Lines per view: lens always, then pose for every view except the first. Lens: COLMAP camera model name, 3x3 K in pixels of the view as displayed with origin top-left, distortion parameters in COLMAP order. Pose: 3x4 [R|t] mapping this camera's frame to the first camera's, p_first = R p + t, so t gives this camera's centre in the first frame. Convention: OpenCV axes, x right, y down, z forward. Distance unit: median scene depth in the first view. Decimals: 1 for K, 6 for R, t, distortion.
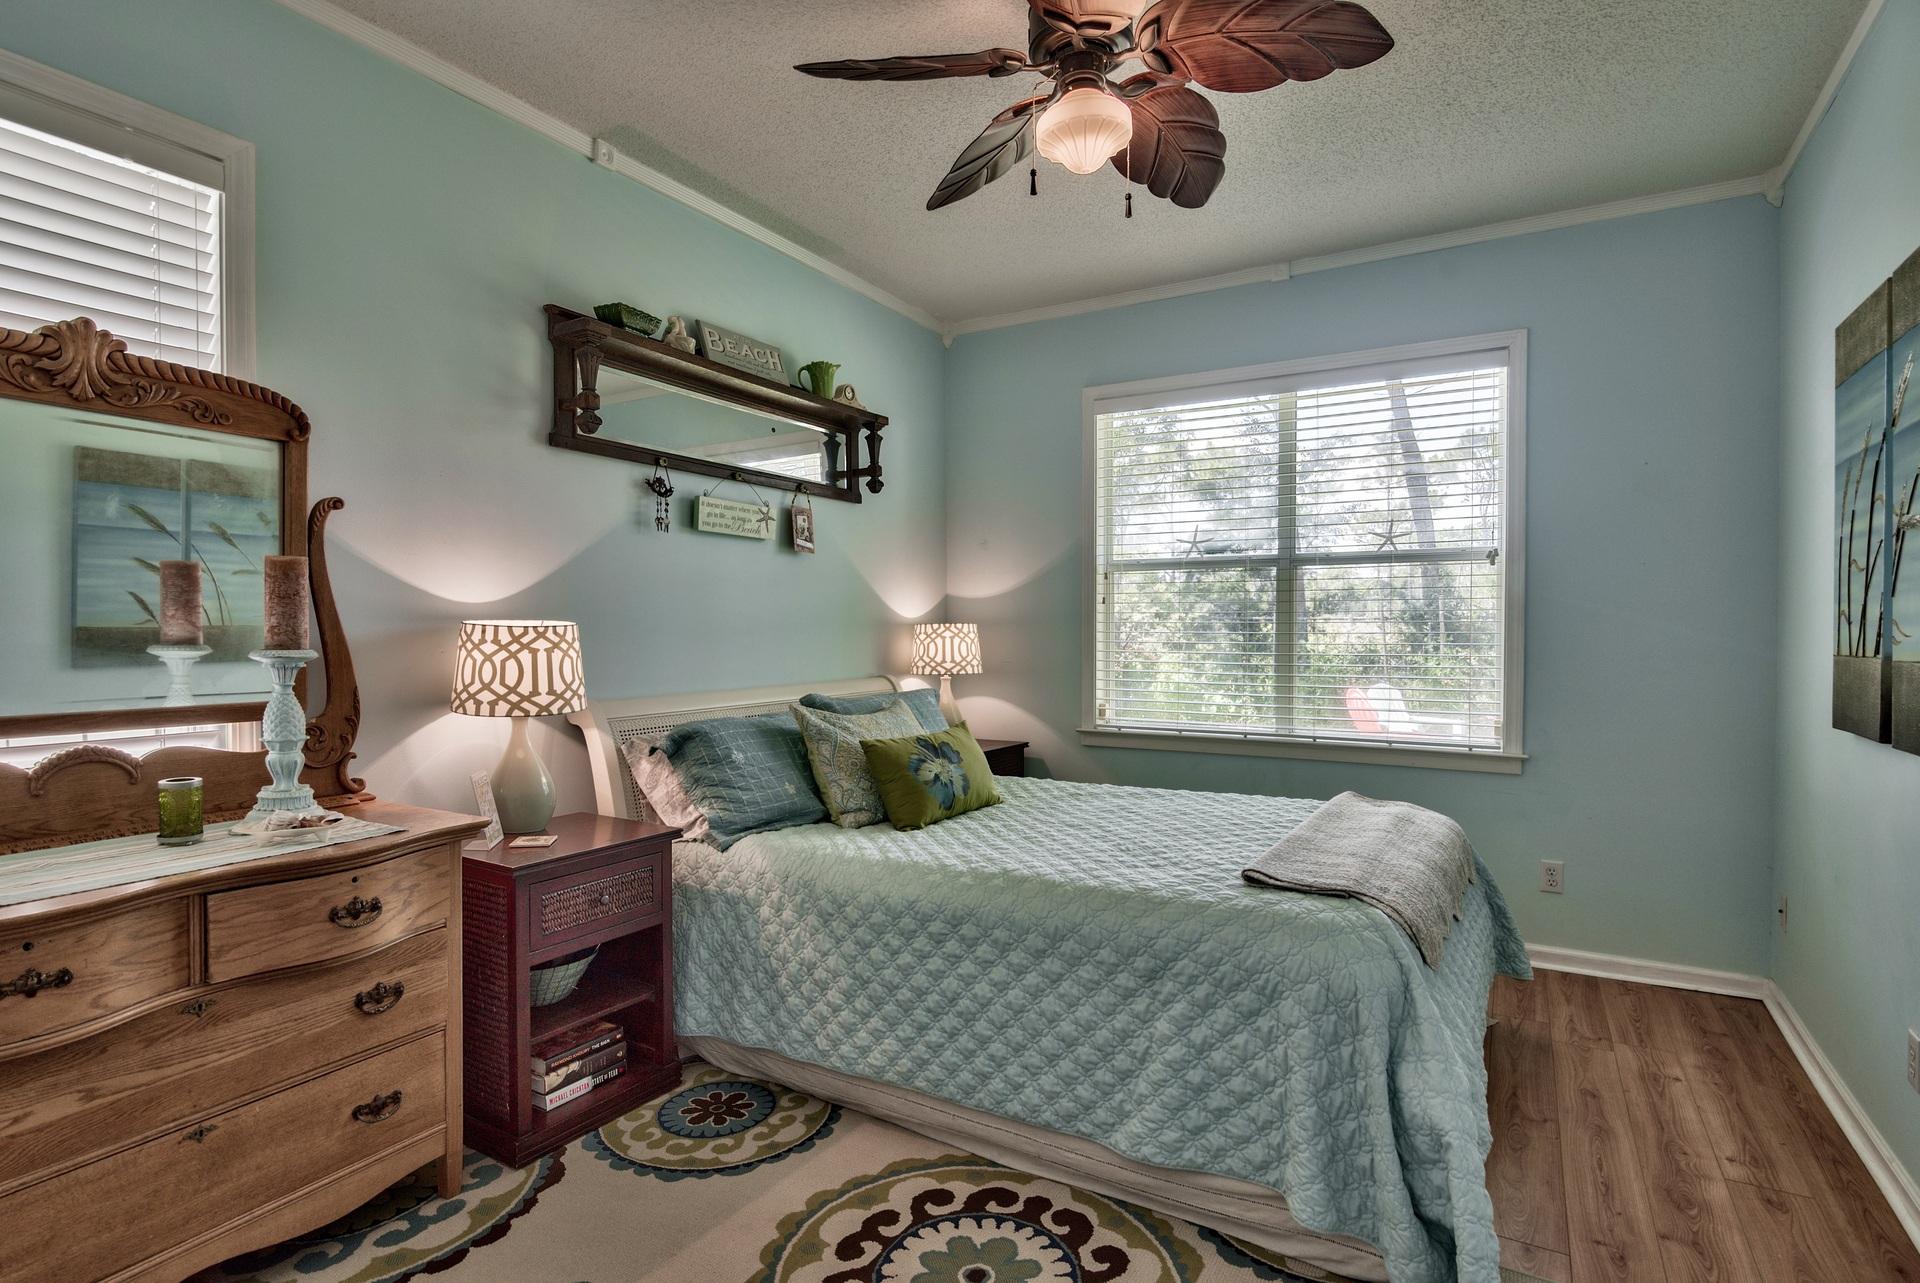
lens RADIAL K [[962.9, 0, 929.0], [0, 962.9, 640.9], [0, 0, 1]] dist [-0.010275, 0.000744]
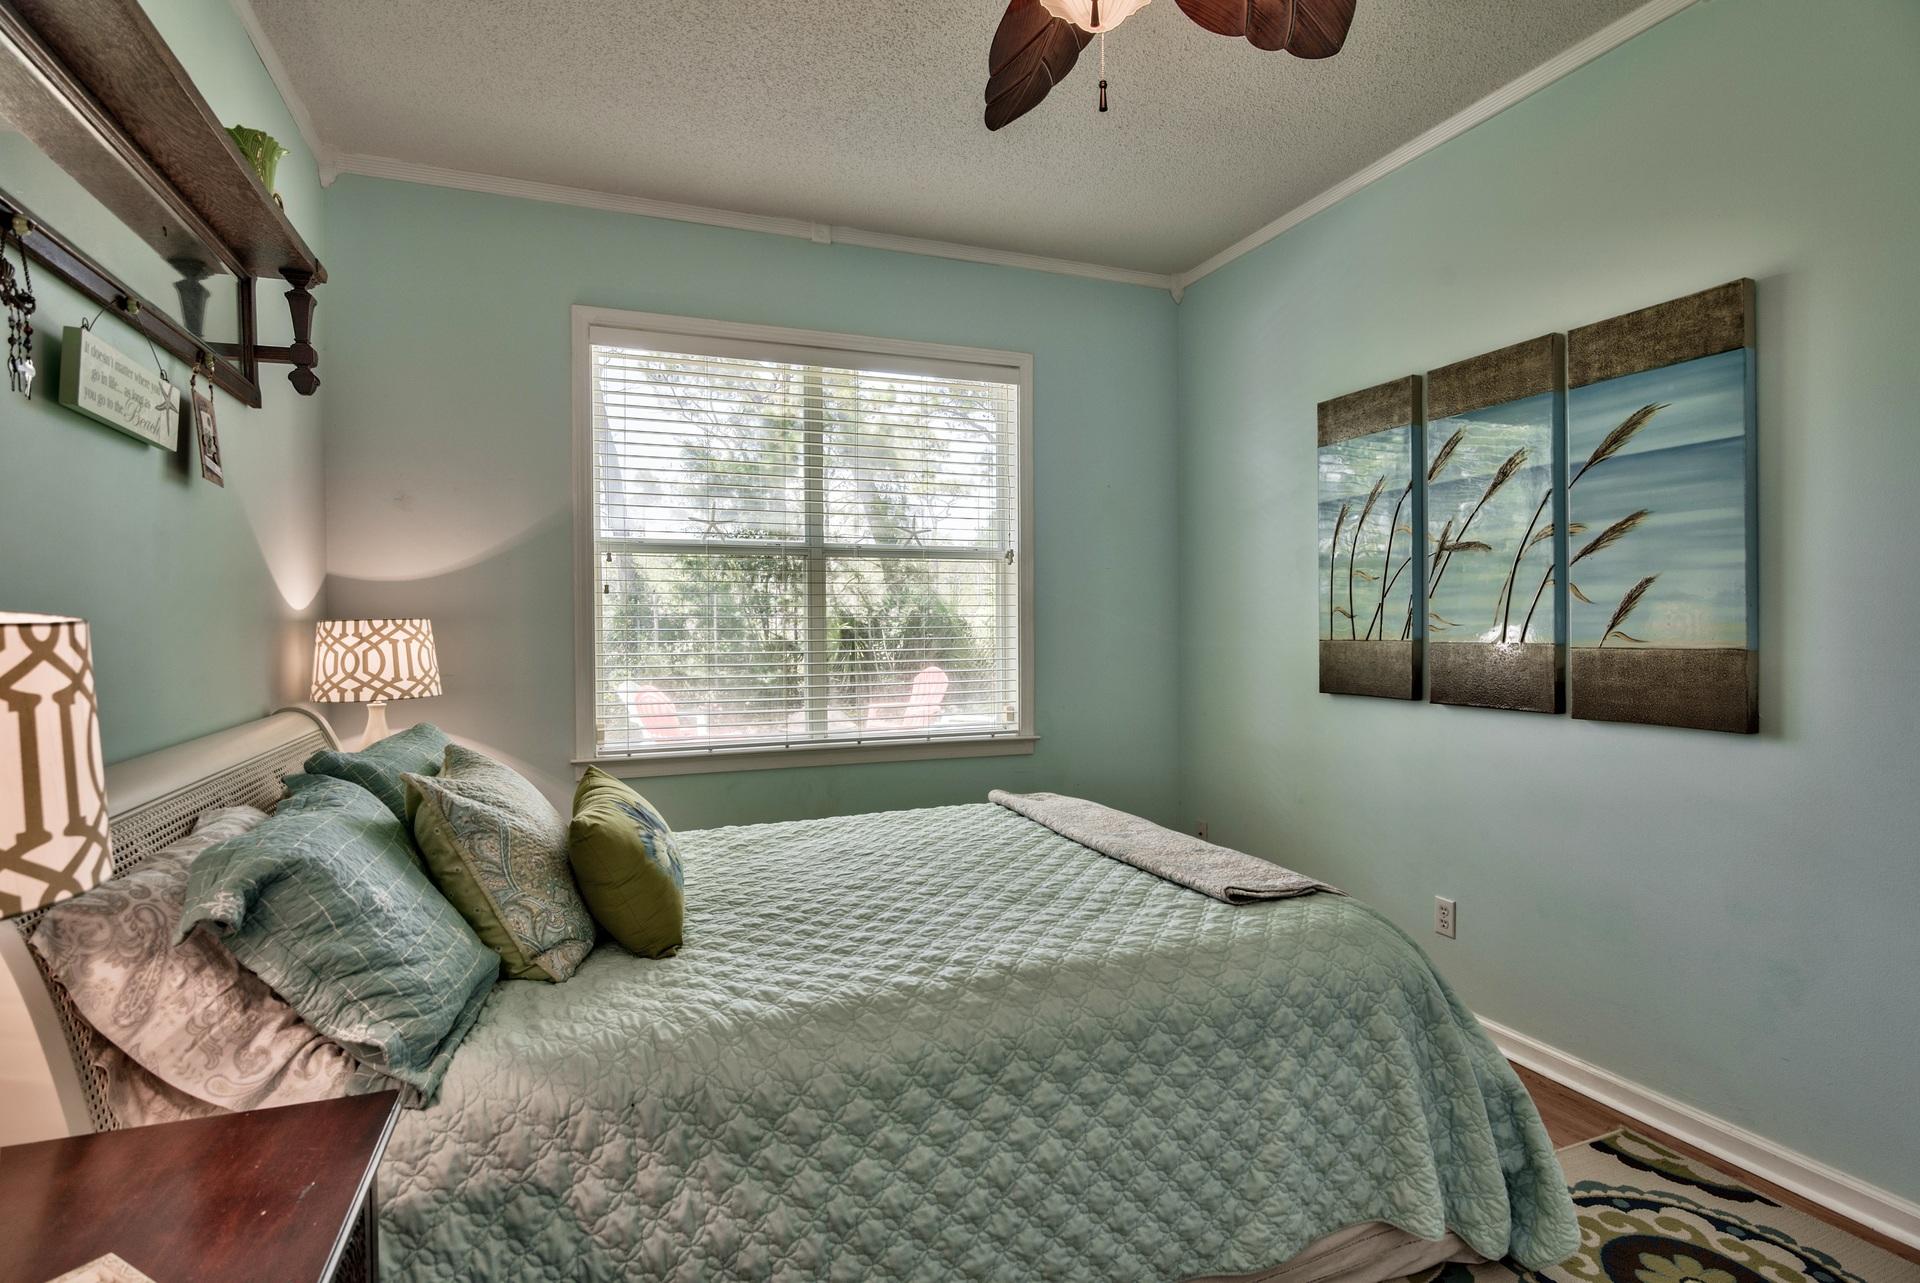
lens RADIAL K [[962.9, 0, 957.0], [0, 962.9, 636.2], [0, 0, 1]] dist [-0.010275, 0.000744]
pose [[0.604624, -0.014342, 0.796382, -0.324347], [0.016072, 0.999854, 0.005805, -0.005457], [-0.796349, 0.009289, 0.604766, 0.392212]]
